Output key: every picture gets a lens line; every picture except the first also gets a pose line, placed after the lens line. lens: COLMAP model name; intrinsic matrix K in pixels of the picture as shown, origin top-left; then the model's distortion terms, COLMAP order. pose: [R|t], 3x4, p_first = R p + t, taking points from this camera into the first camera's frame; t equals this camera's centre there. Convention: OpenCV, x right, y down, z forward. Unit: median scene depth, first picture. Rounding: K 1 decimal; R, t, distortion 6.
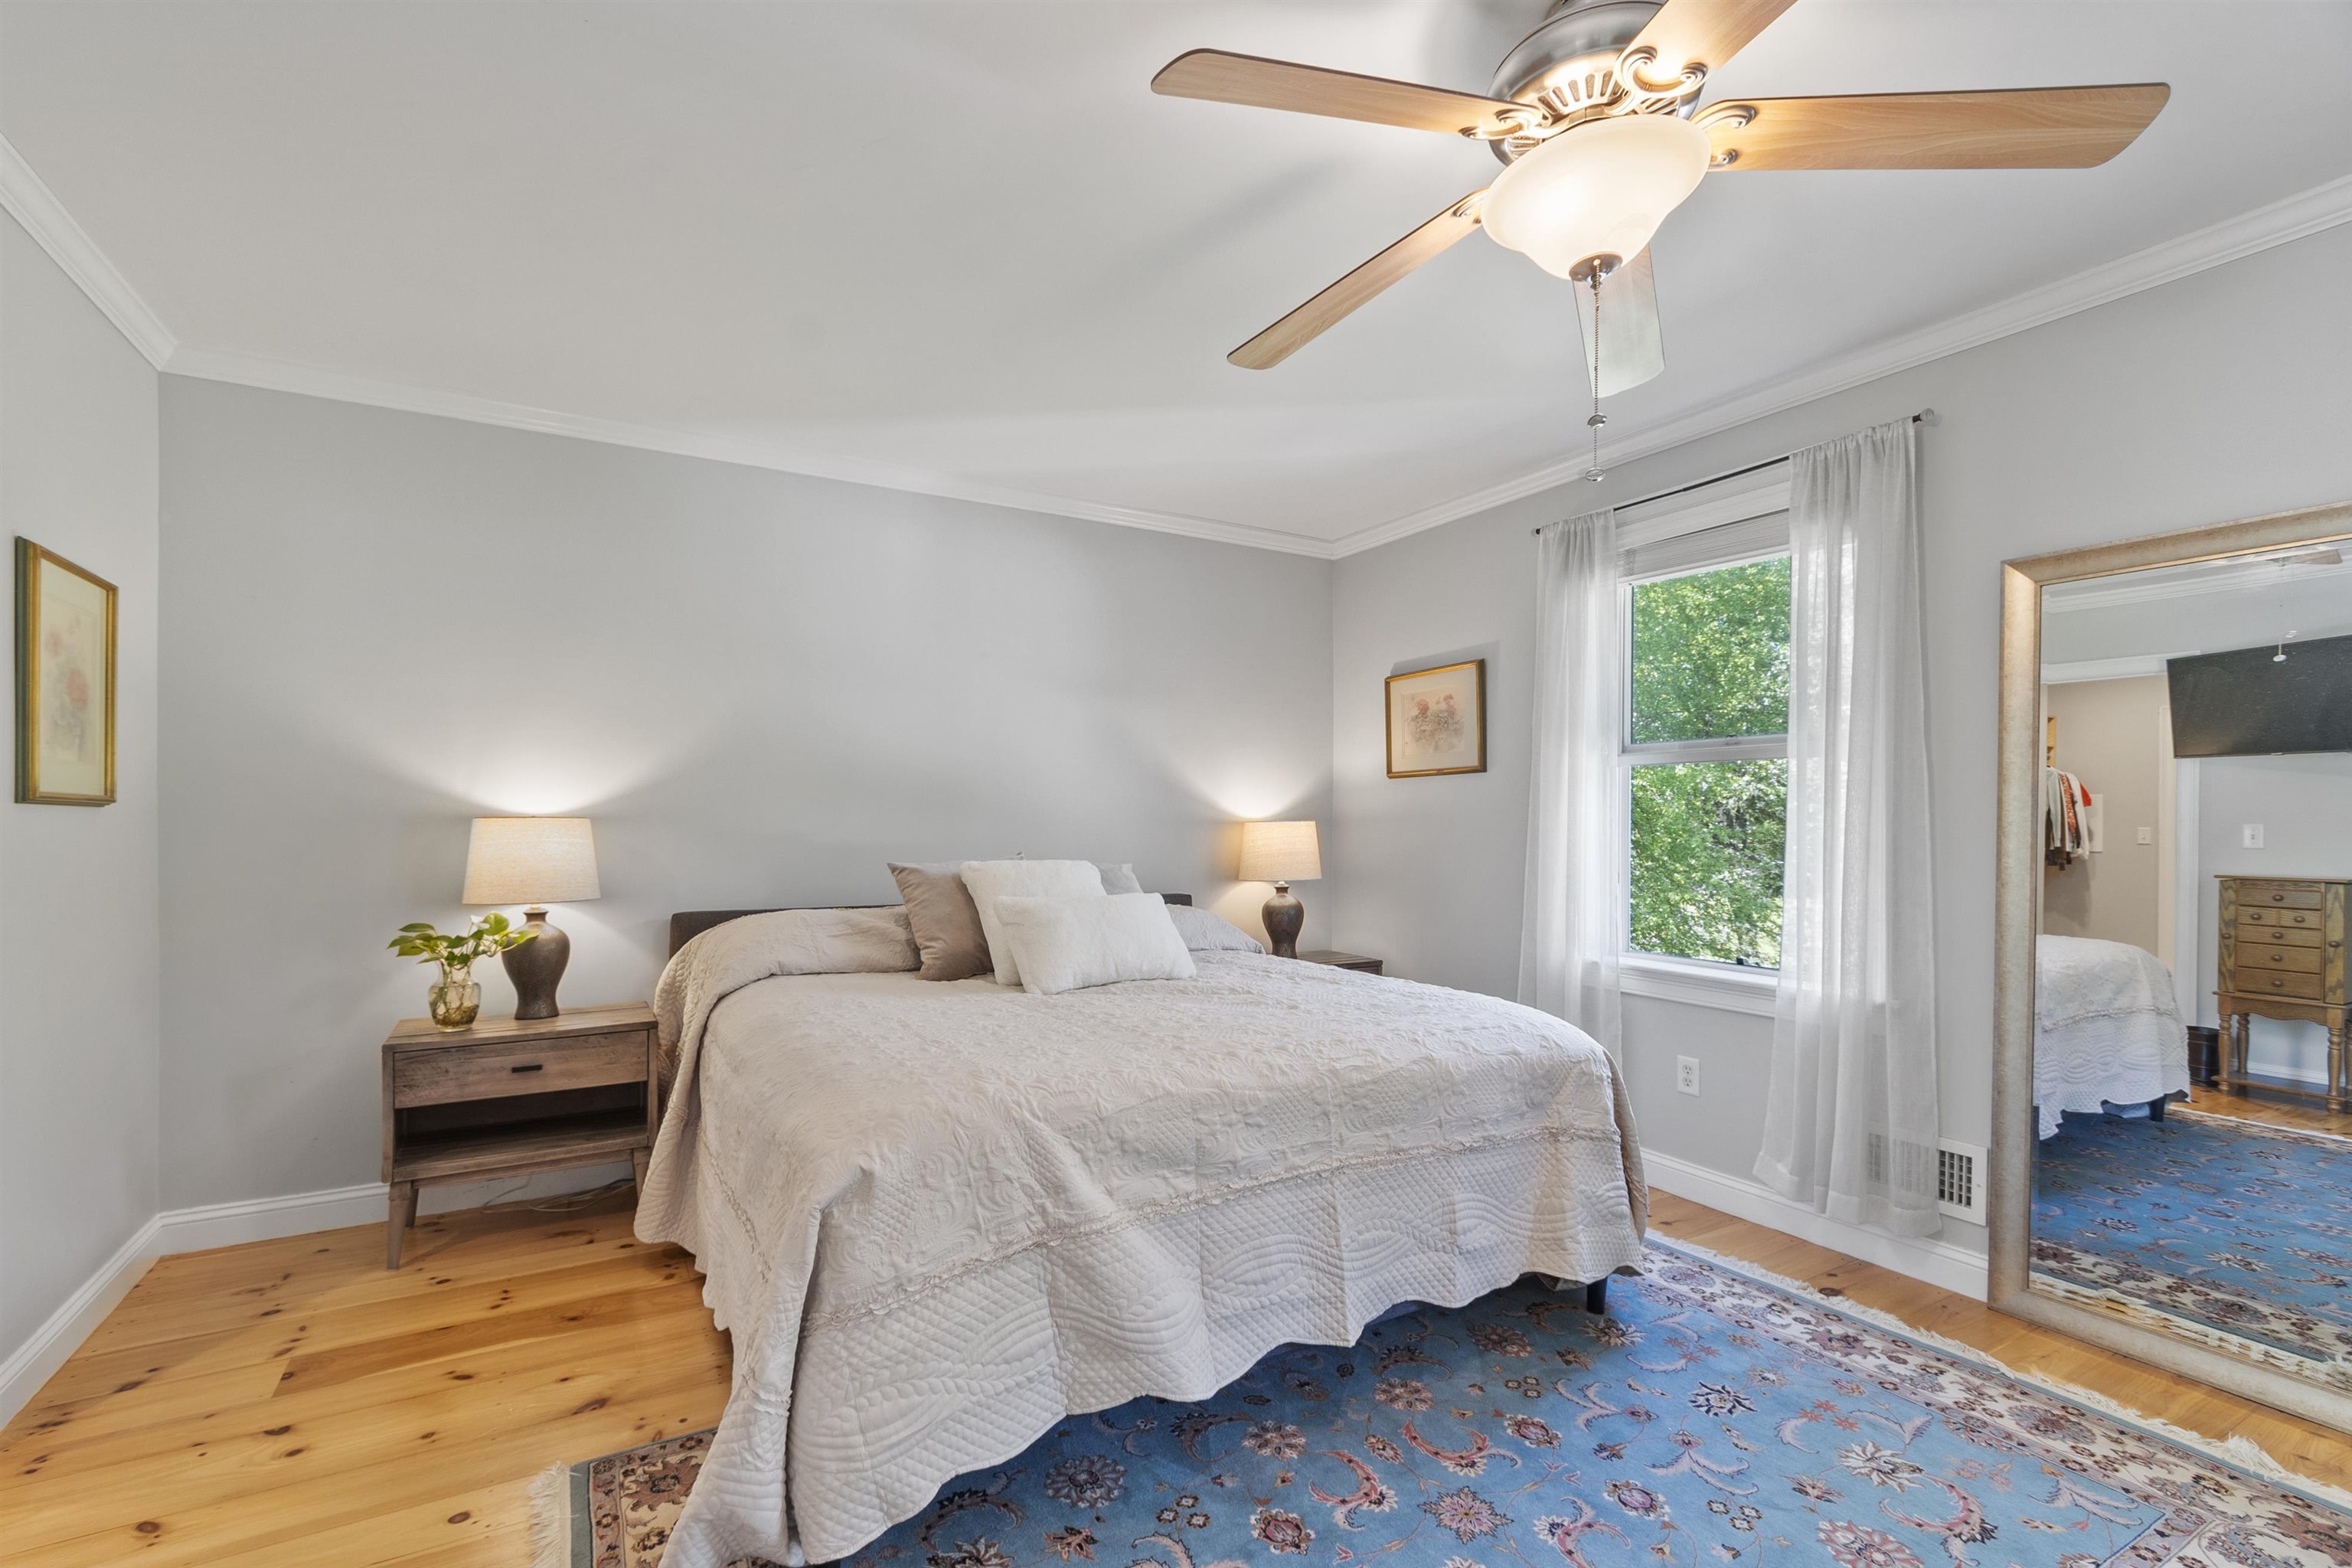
lens RADIAL K [[1029.0, 0, 1142.7], [0, 1029.0, 824.7], [0, 0, 1]] dist [0.003399, -0.000546]
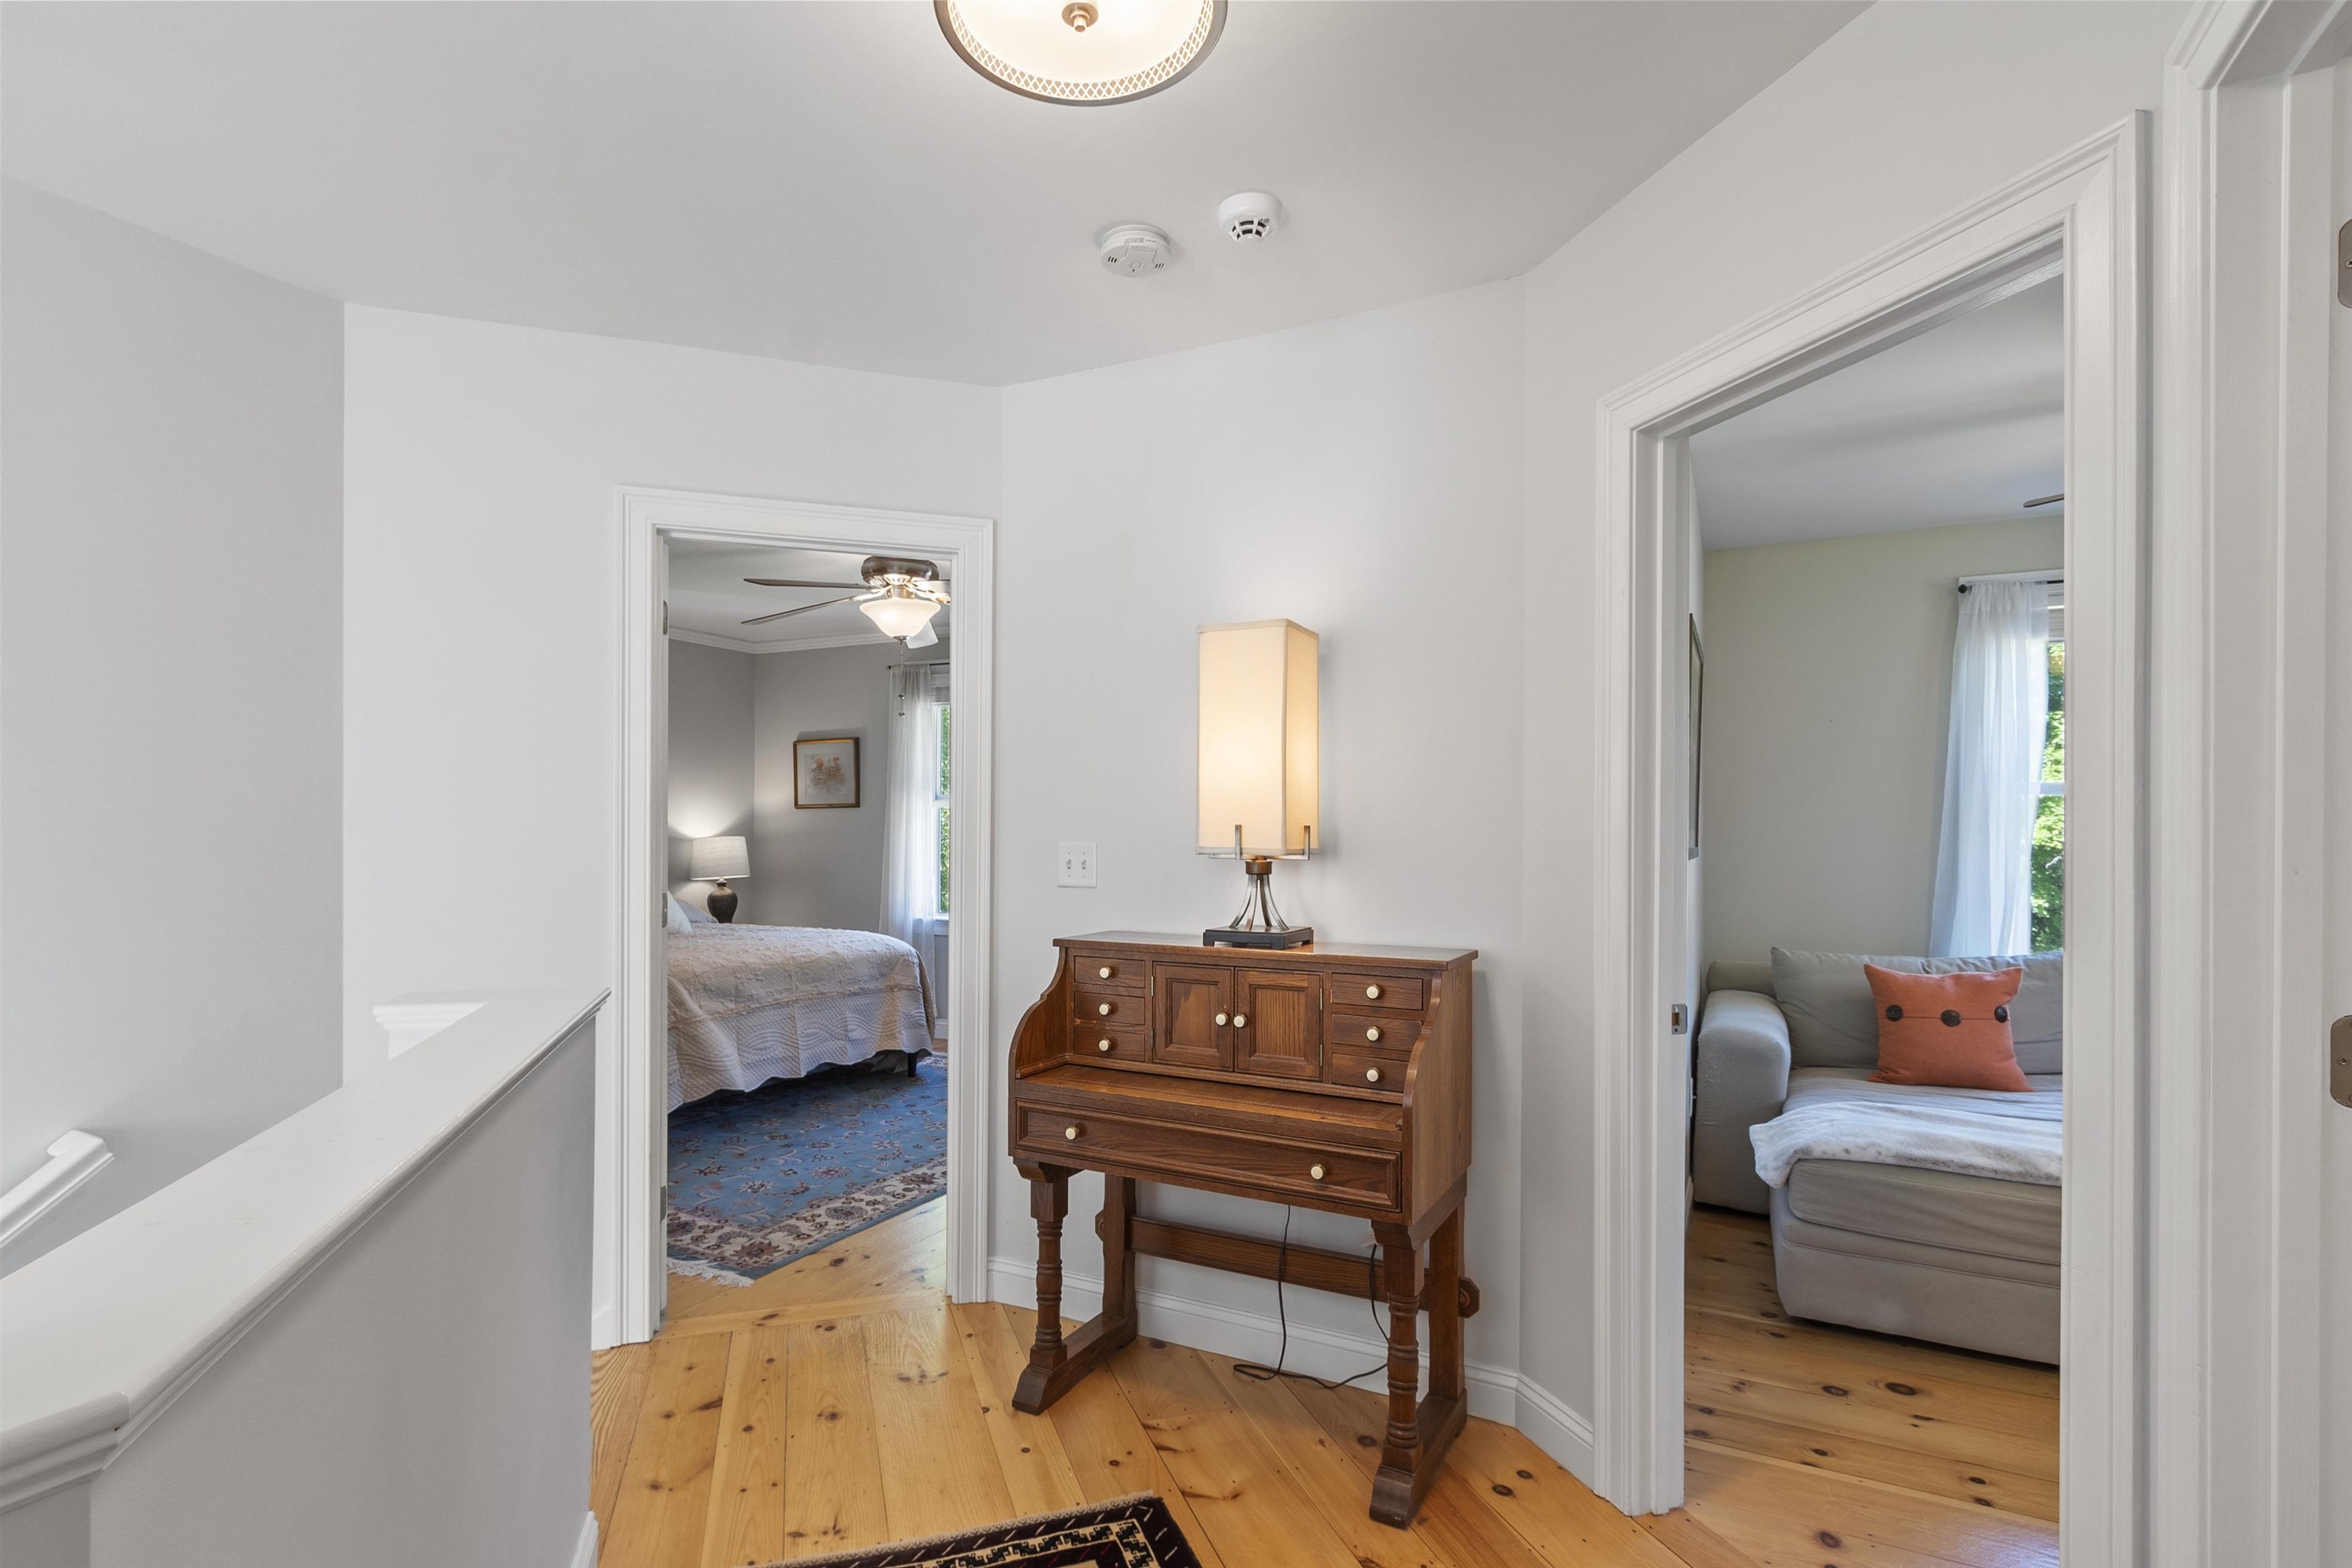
lens RADIAL K [[1143.6, 0, 1156.3], [0, 1143.6, 837.6], [0, 0, 1]] dist [0.019595, 0.000146]
pose [[0.837488, -0.003696, 0.546444, -0.426622], [-0.001102, 0.999964, 0.008452, -0.032538], [-0.546455, -0.007681, 0.837453, -1.252176]]
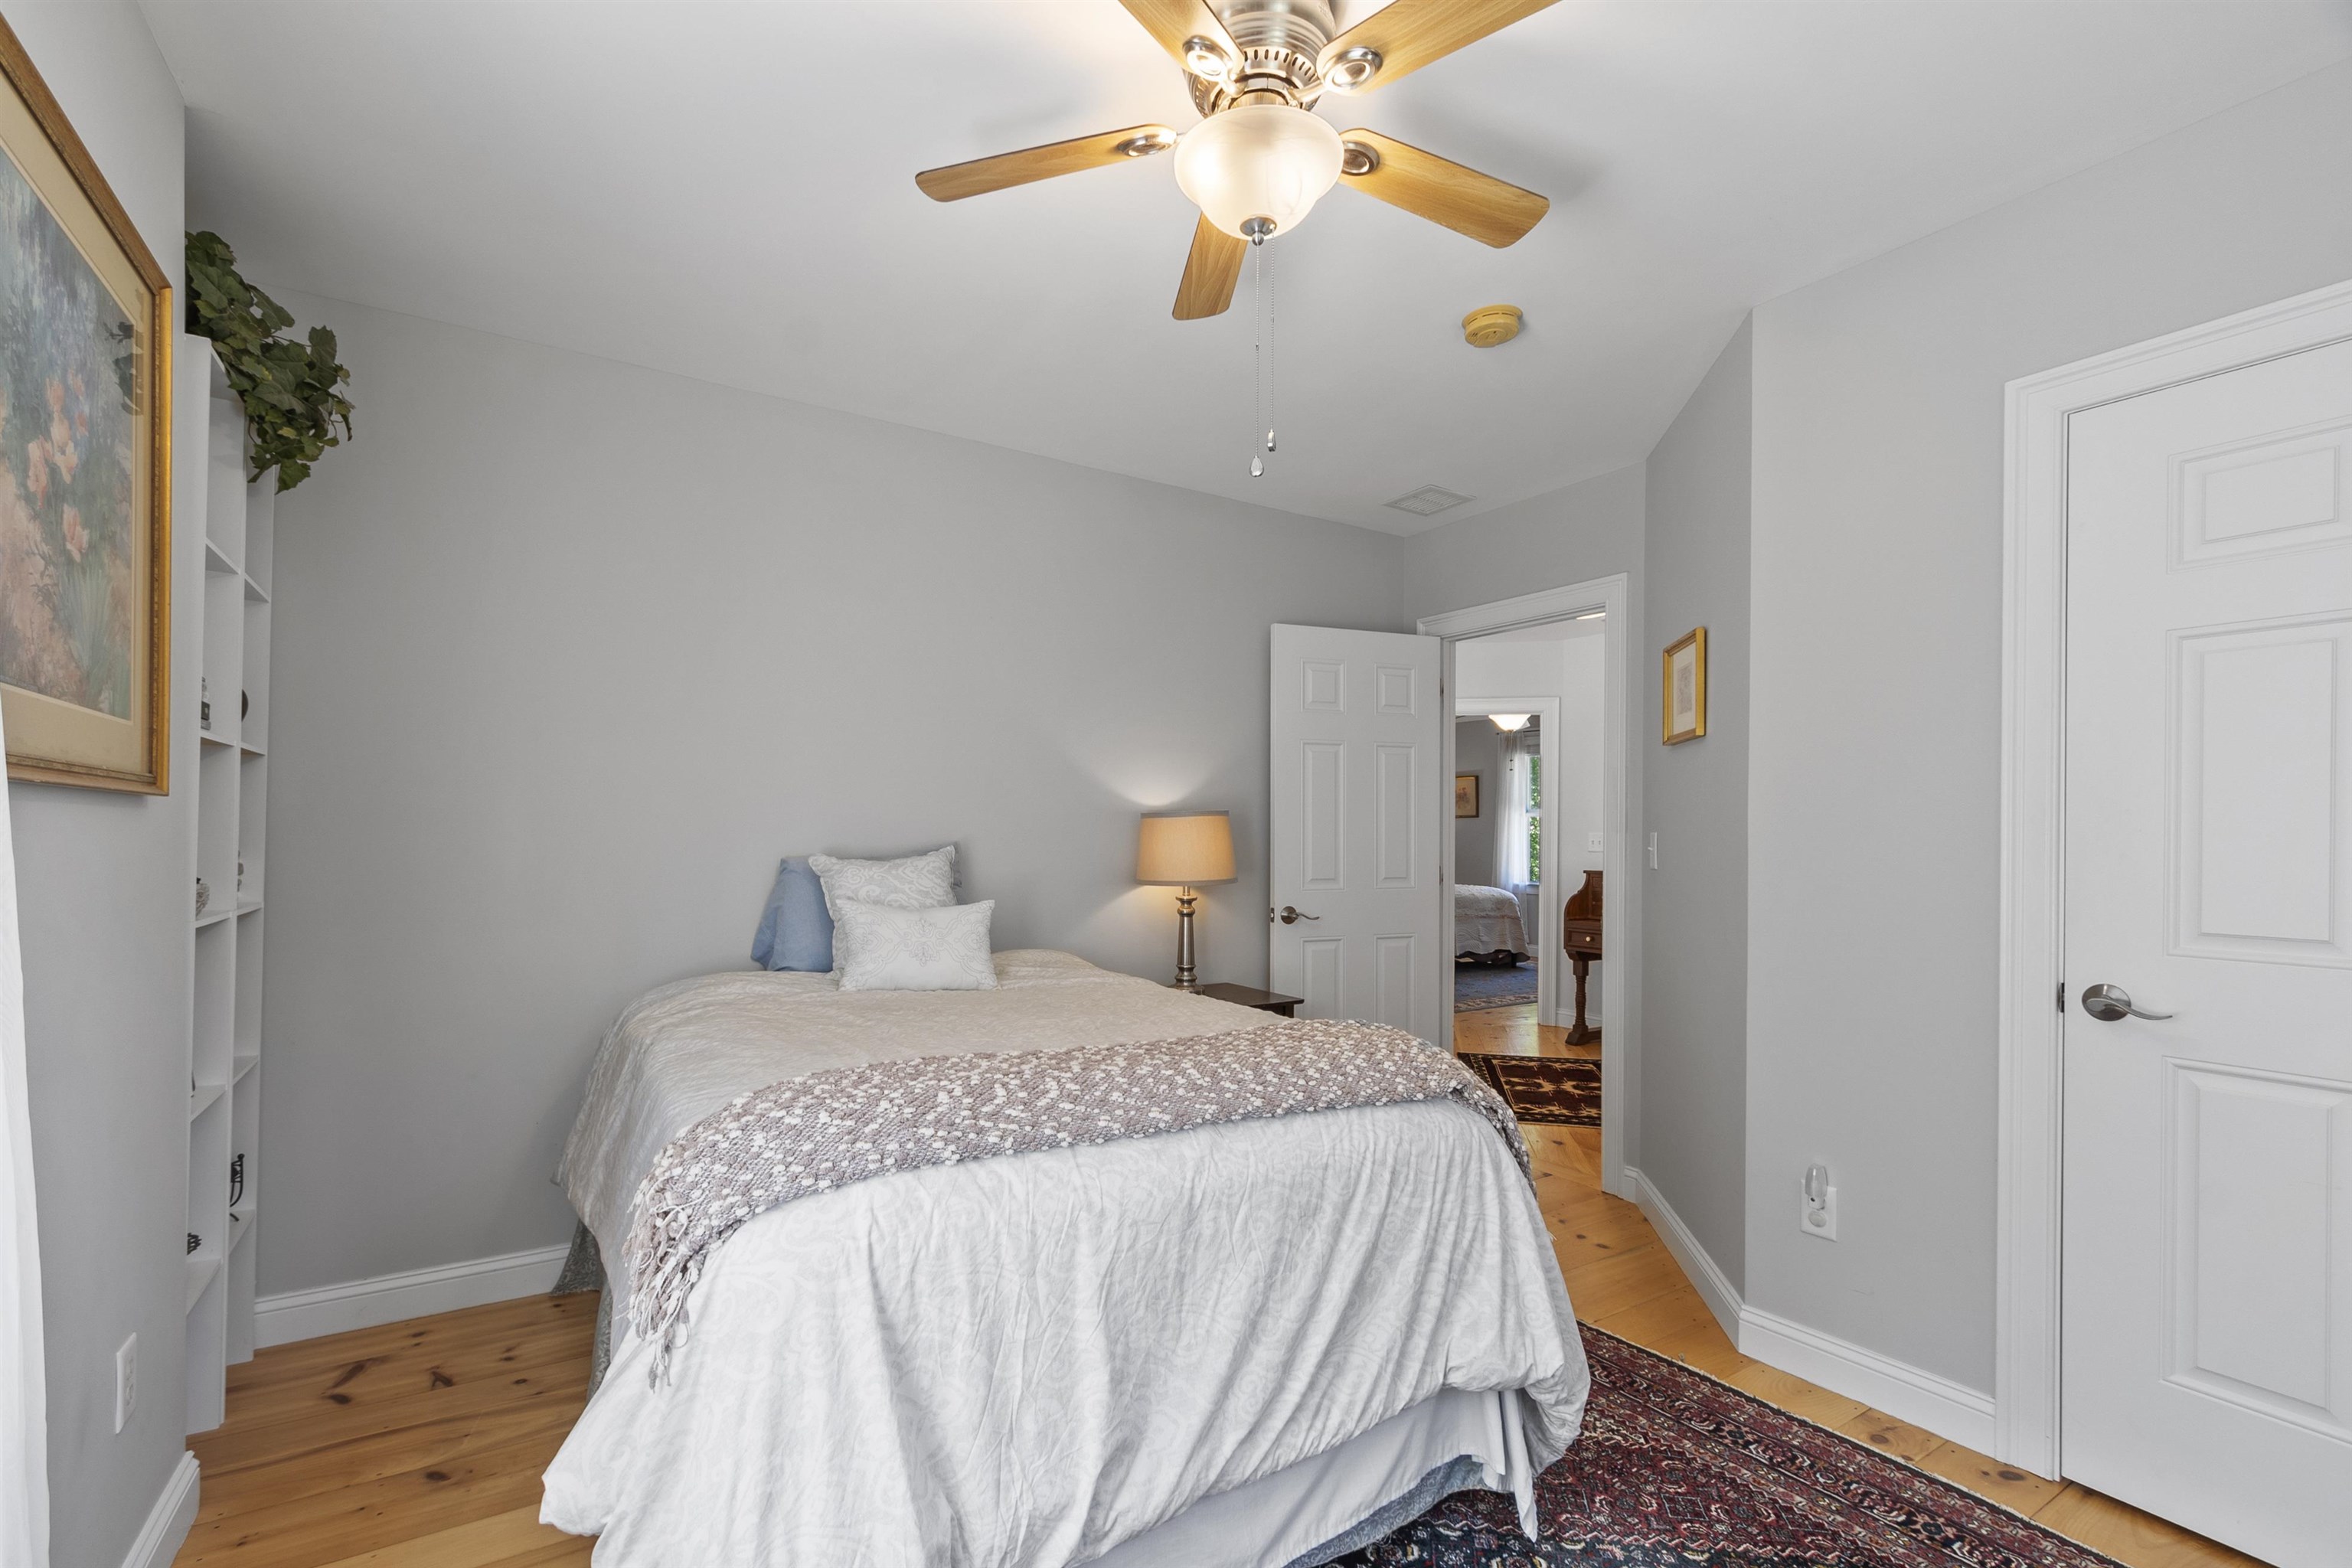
lens RADIAL K [[1029.0, 0, 1146.2], [0, 1029.0, 841.8], [0, 0, 1]] dist [0.003399, -0.000546]
pose [[0.999093, -0.000306, 0.042575, -1.080306], [-0.000005, 0.999973, 0.007312, -0.010361], [-0.042577, -0.007306, 0.999066, -2.739258]]
